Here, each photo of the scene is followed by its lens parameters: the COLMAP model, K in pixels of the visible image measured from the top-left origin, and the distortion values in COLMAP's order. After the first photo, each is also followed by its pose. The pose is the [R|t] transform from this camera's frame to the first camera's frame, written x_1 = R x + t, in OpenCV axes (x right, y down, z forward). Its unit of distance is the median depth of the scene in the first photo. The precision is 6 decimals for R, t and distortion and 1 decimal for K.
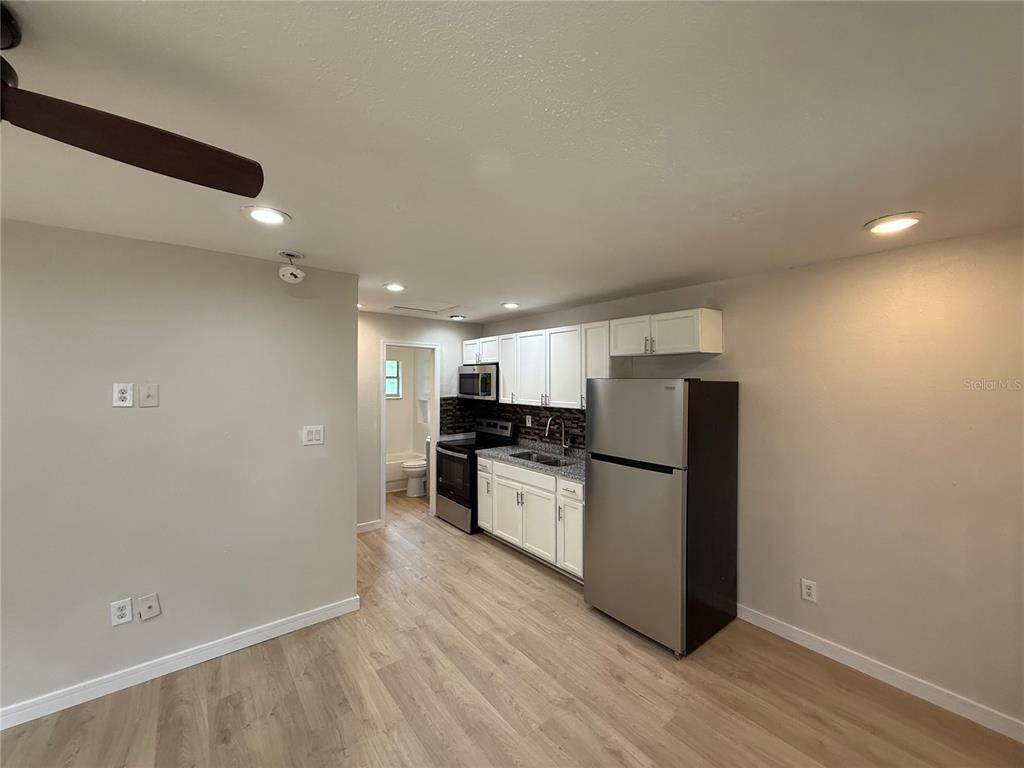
lens RADIAL K [[403.3, 0, 514.1], [0, 403.3, 383.0], [0, 0, 1]] dist [-0.012091, -0.000145]
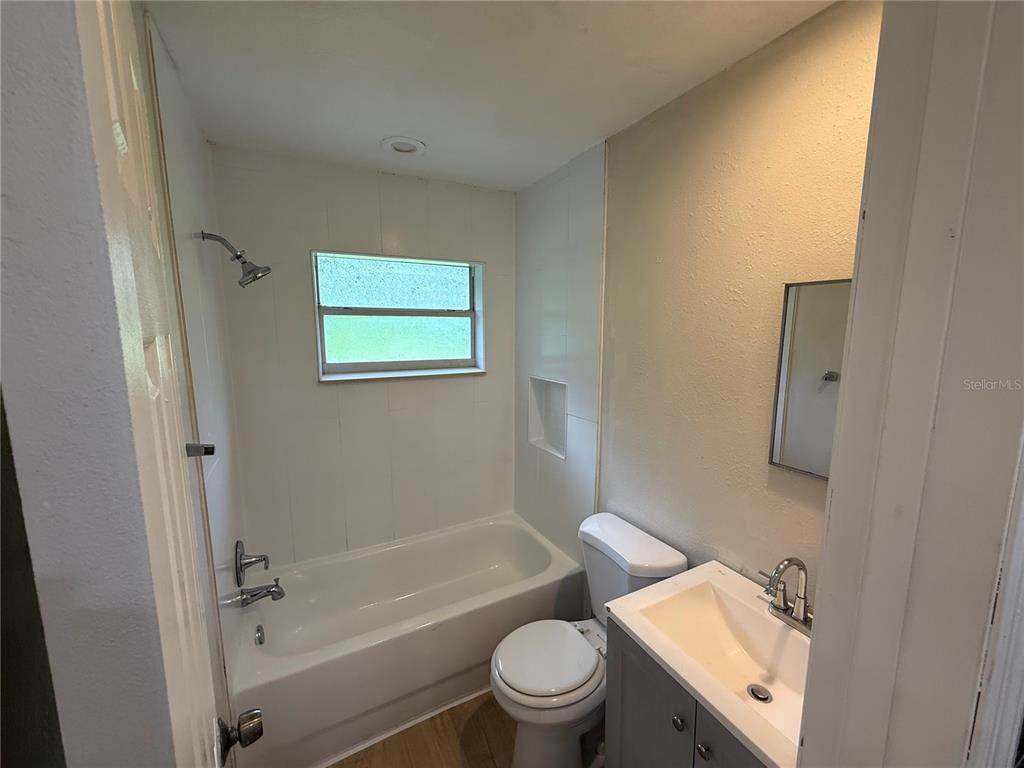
lens RADIAL K [[403.3, 0, 513.7], [0, 403.3, 379.2], [0, 0, 1]] dist [-0.012091, -0.000145]
pose [[0.977493, 0.020160, -0.210003, -0.288206], [0.007909, 0.991222, 0.131970, -0.004721], [0.210820, -0.130660, 0.968753, 1.065512]]
